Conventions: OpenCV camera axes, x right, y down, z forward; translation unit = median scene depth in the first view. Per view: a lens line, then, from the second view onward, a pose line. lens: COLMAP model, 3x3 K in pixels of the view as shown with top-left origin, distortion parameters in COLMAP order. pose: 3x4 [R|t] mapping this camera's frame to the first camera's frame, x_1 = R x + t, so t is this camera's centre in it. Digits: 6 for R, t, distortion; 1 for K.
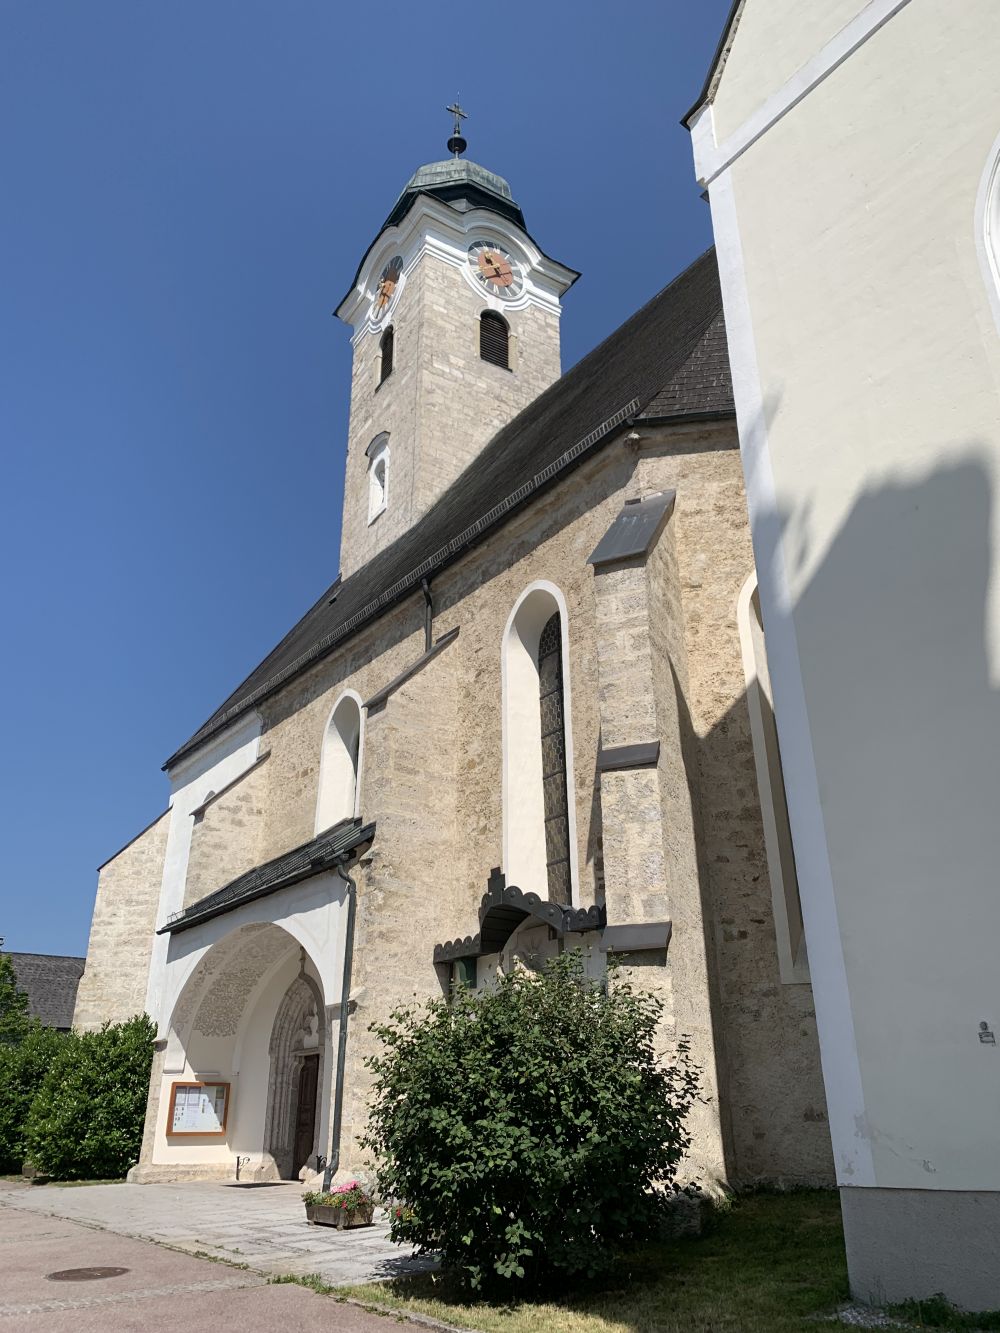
lens RADIAL K [[997.4, 0, 498.2], [0, 997.4, 682.1], [0, 0, 1]] dist [0.041548, -0.038418]
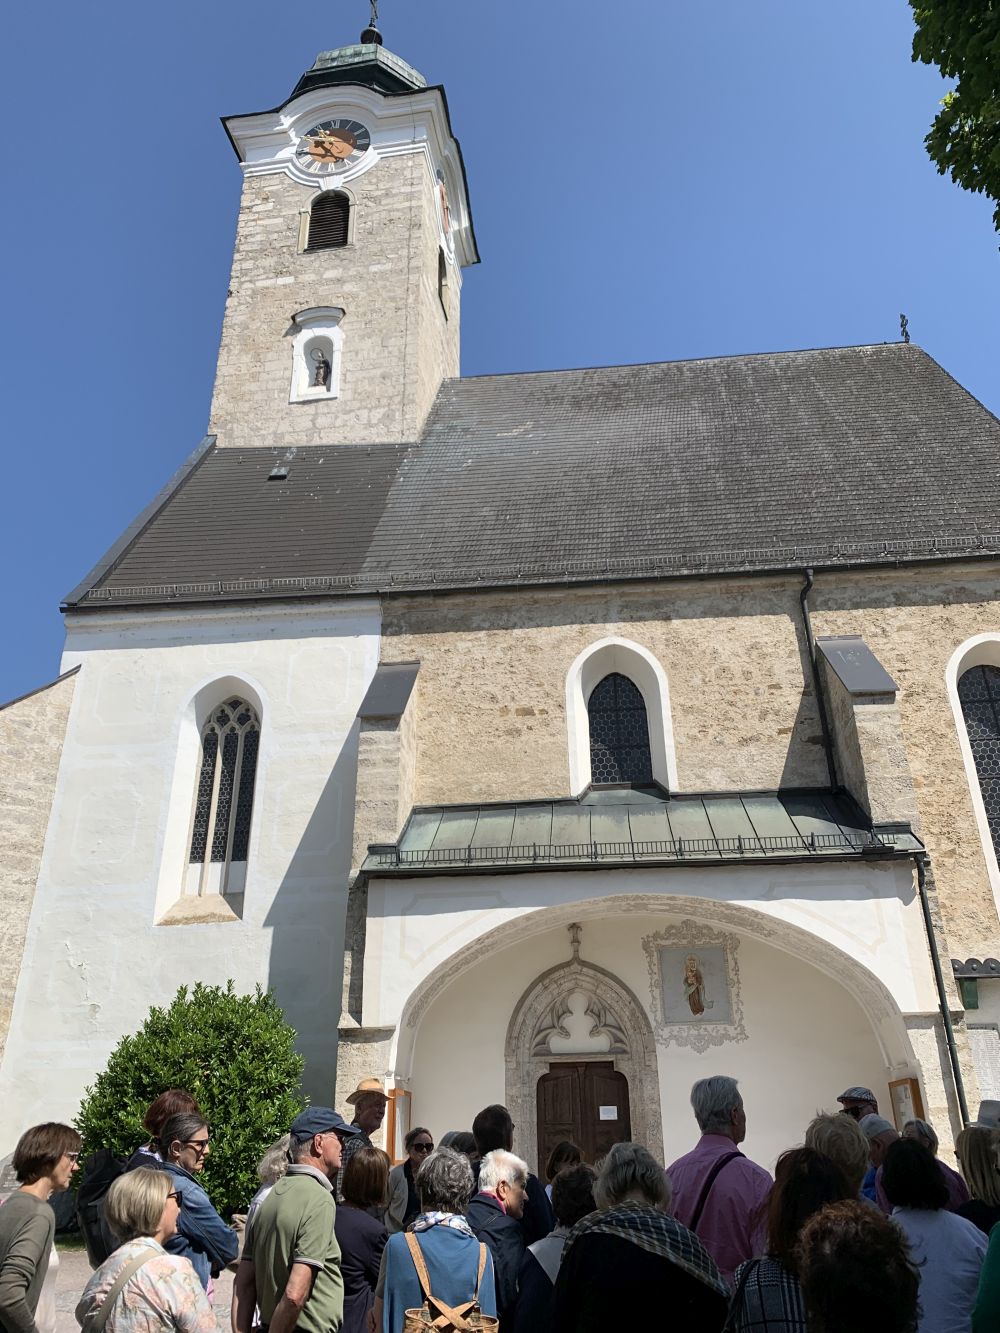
lens RADIAL K [[1016.9, 0, 500.0], [0, 1016.9, 666.5], [0, 0, 1]] dist [0.002179, -0.006966]
pose [[0.678422, 0.316911, 0.662805, -0.593994], [-0.291783, 0.944201, -0.152798, 0.146083], [-0.674244, -0.089734, 0.733036, 0.321783]]
